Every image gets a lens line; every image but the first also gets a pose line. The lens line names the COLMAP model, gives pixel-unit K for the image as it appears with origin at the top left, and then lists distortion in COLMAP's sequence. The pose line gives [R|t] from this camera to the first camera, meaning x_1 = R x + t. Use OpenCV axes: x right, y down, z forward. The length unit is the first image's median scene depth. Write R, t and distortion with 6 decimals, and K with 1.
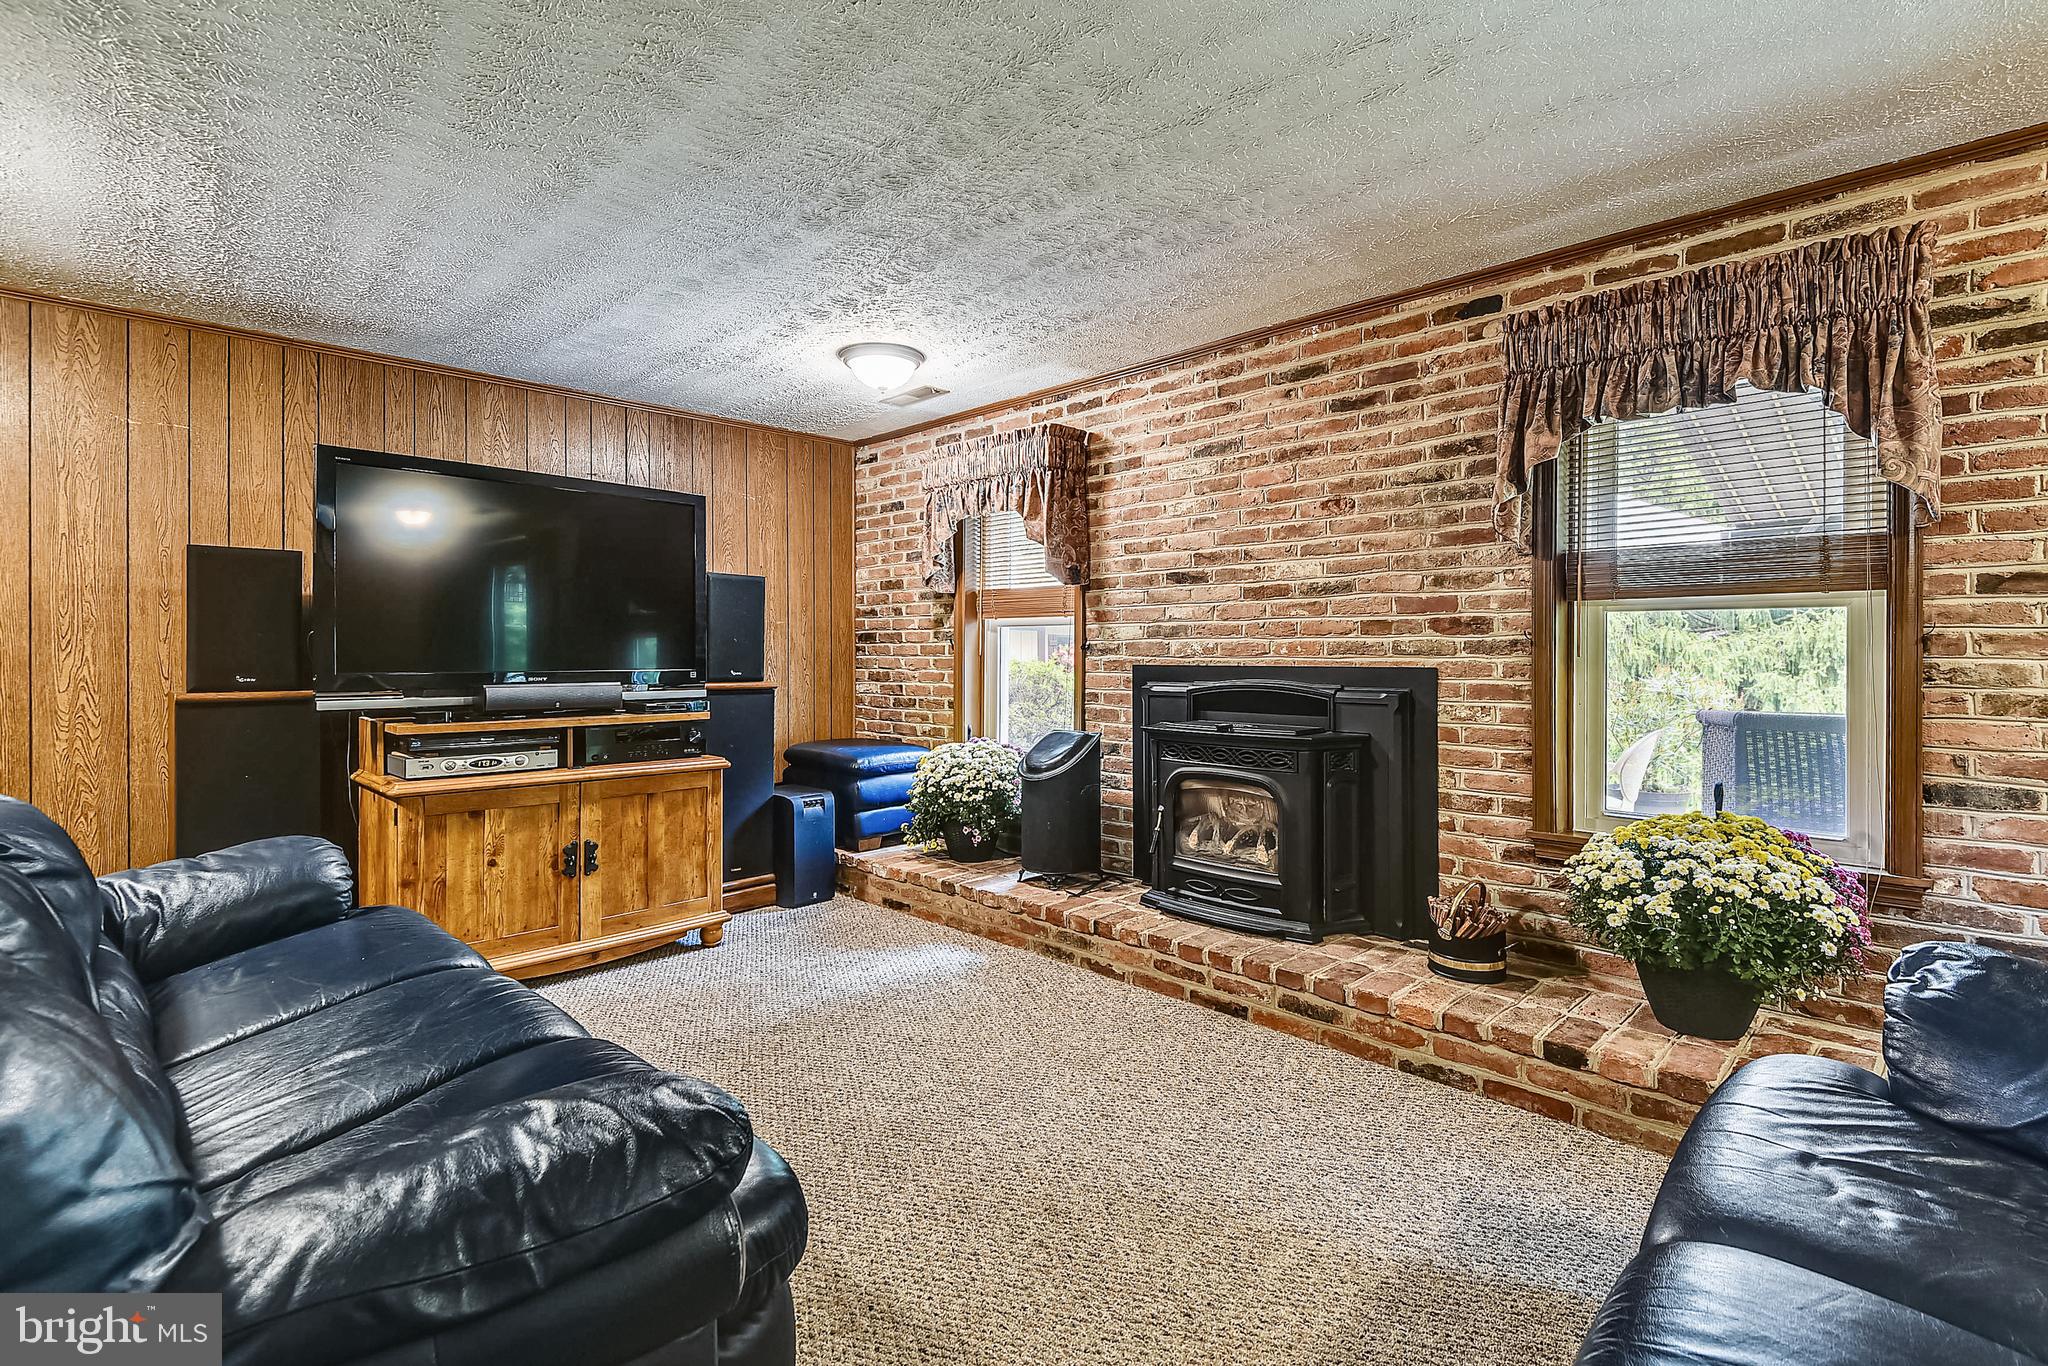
lens RADIAL K [[940.6, 0, 1047.7], [0, 940.6, 662.6], [0, 0, 1]] dist [0.008537, -0.010005]
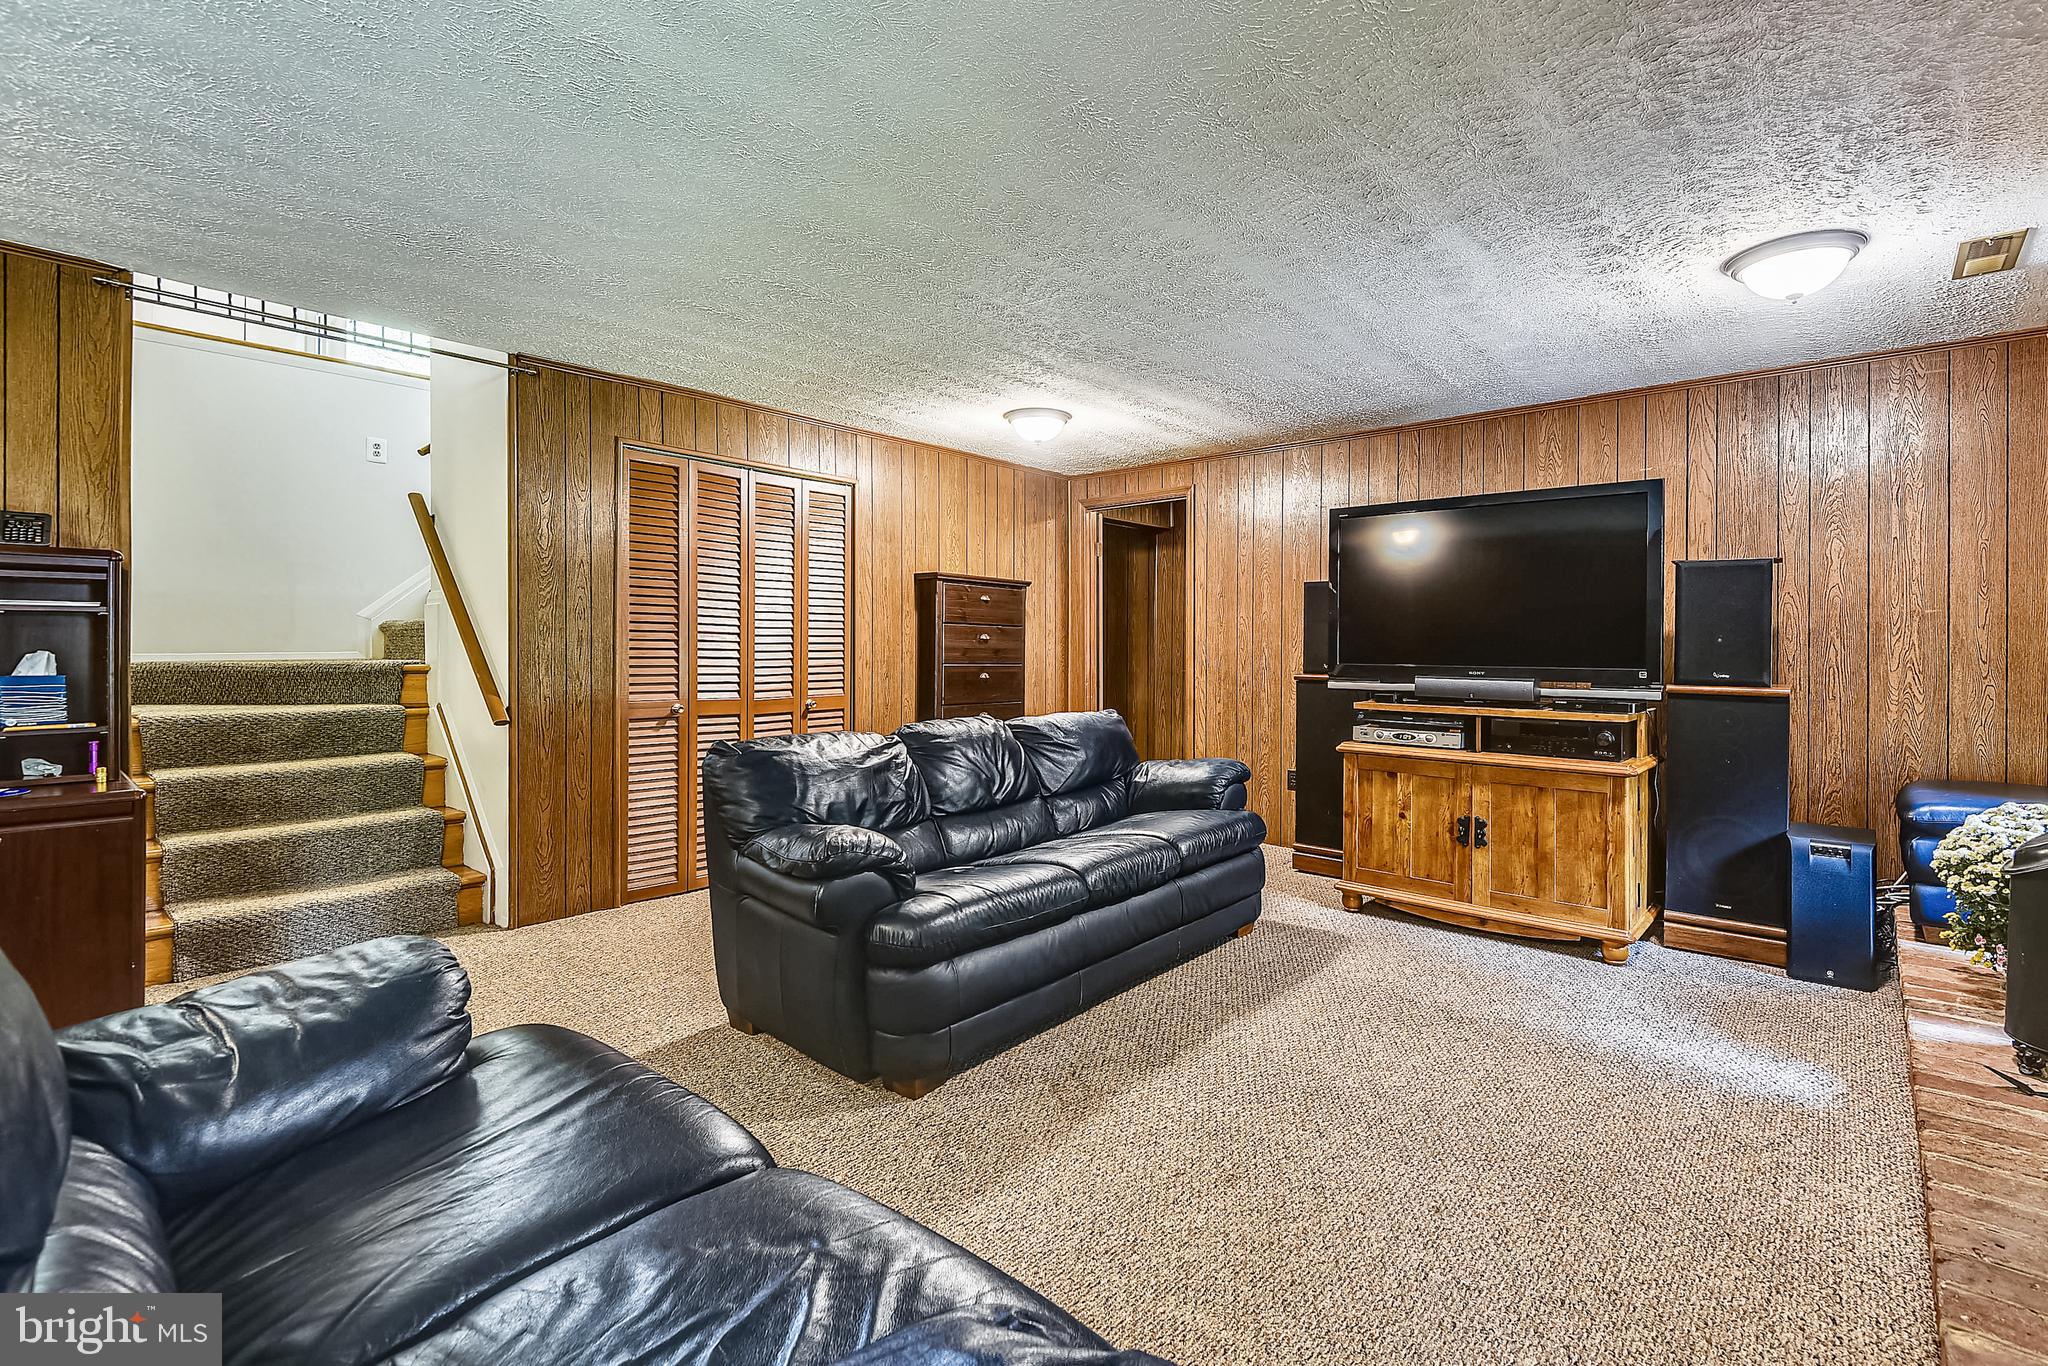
lens RADIAL K [[940.6, 0, 1047.7], [0, 940.6, 662.6], [0, 0, 1]] dist [0.008537, -0.010005]
pose [[0.046382, 0.018485, -0.998753, 0.592702], [-0.016768, 0.999702, 0.017724, -0.007042], [0.998783, 0.015925, 0.046678, 0.418196]]
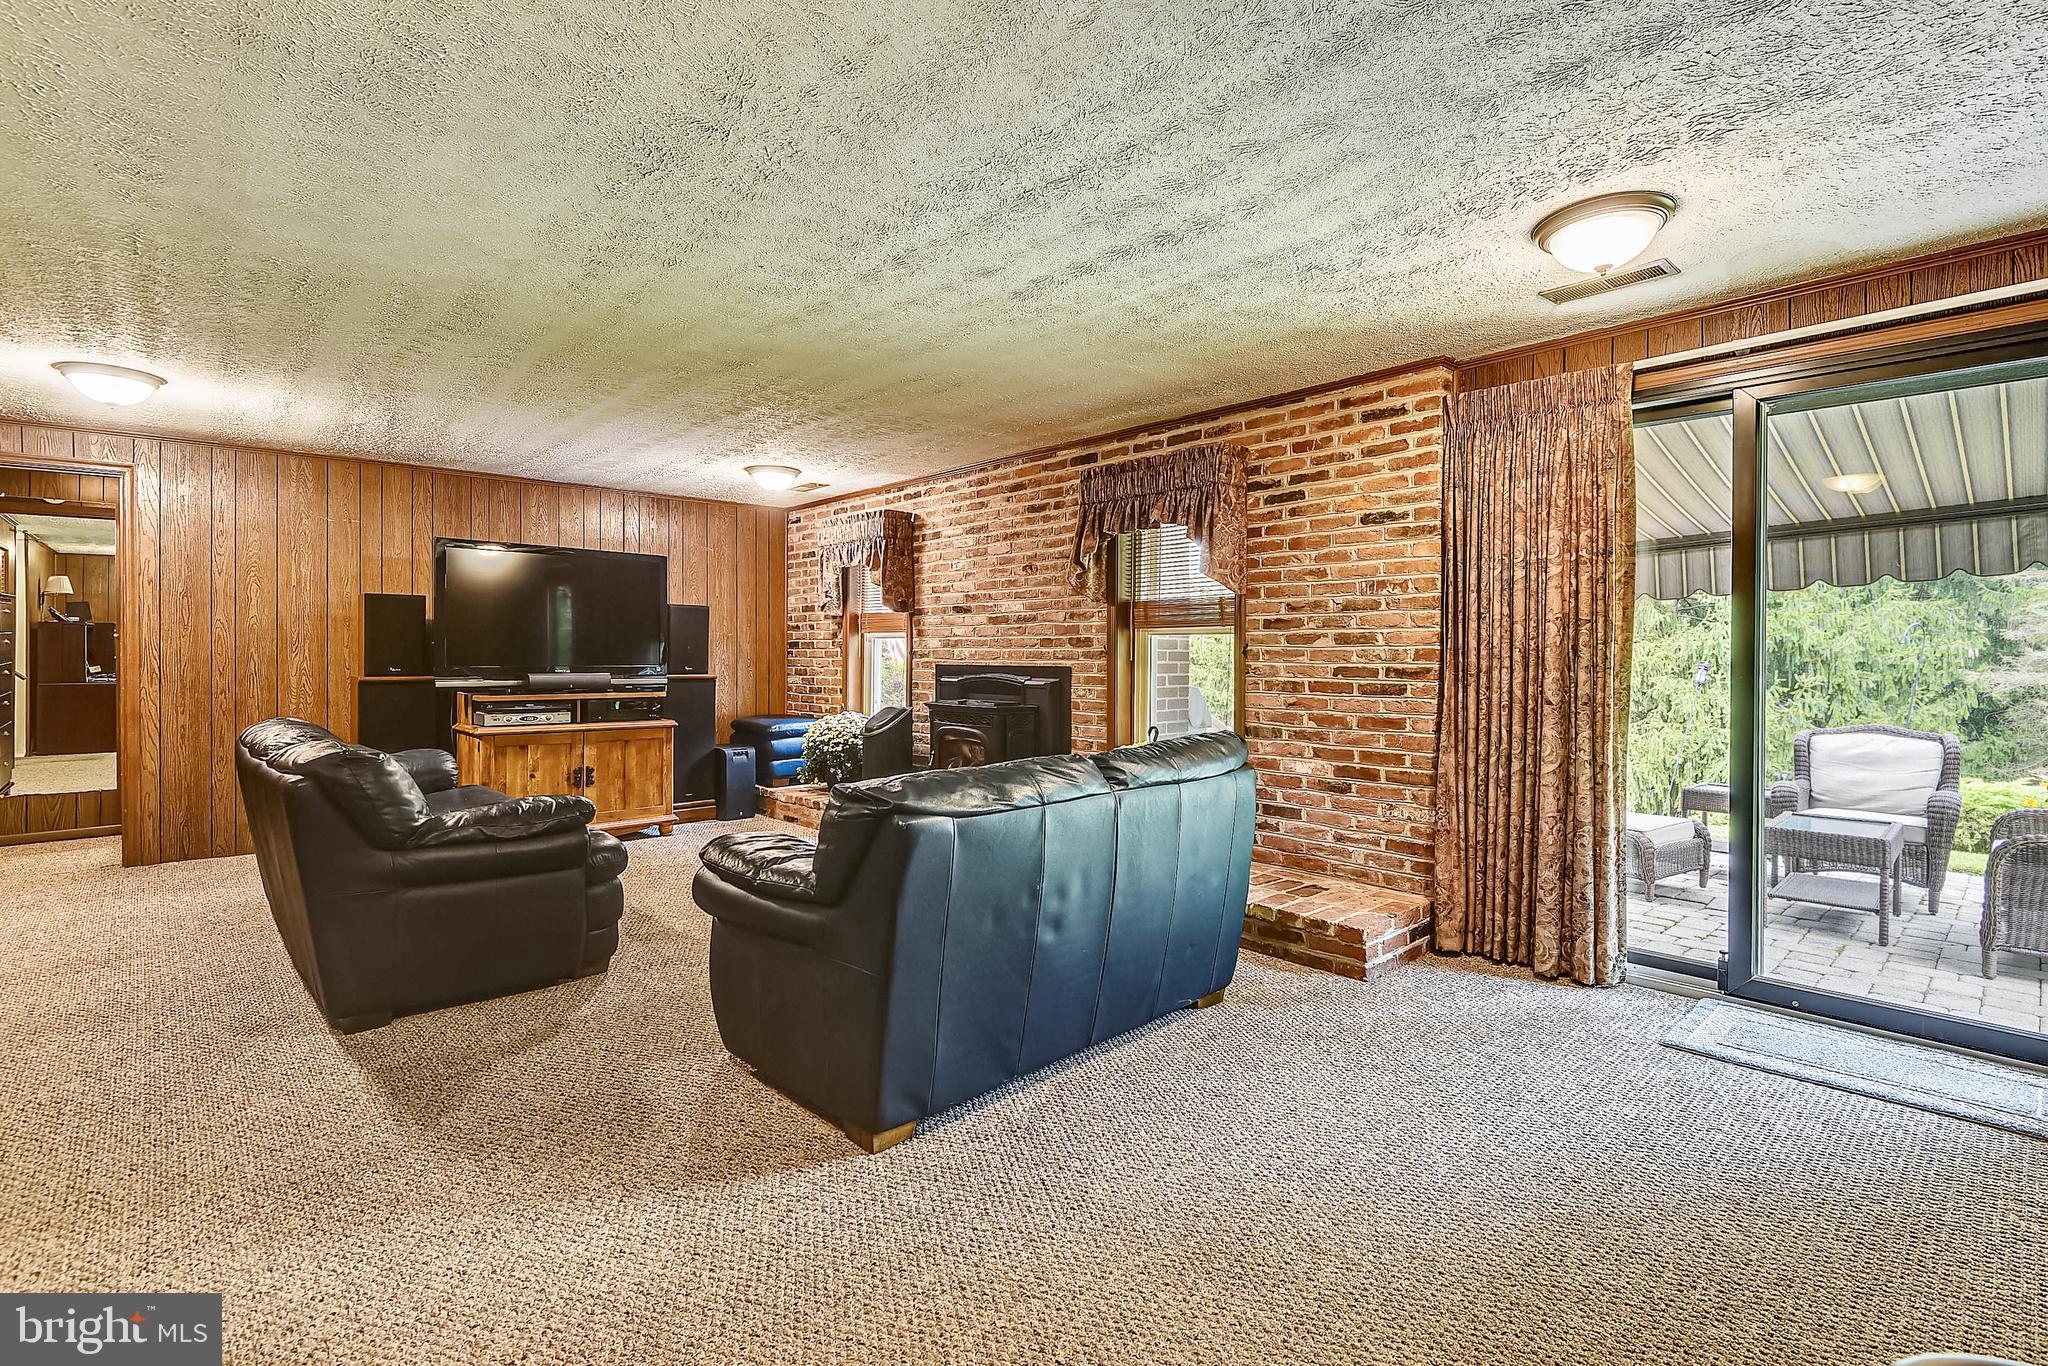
lens RADIAL K [[929.9, 0, 1051.2], [0, 929.9, 667.1], [0, 0, 1]] dist [-0.000124, -0.000815]
pose [[0.999086, 0.005802, -0.042346, 0.400271], [-0.005702, 0.999981, 0.002482, 0.002118], [0.042360, -0.002238, 0.999100, -0.614225]]
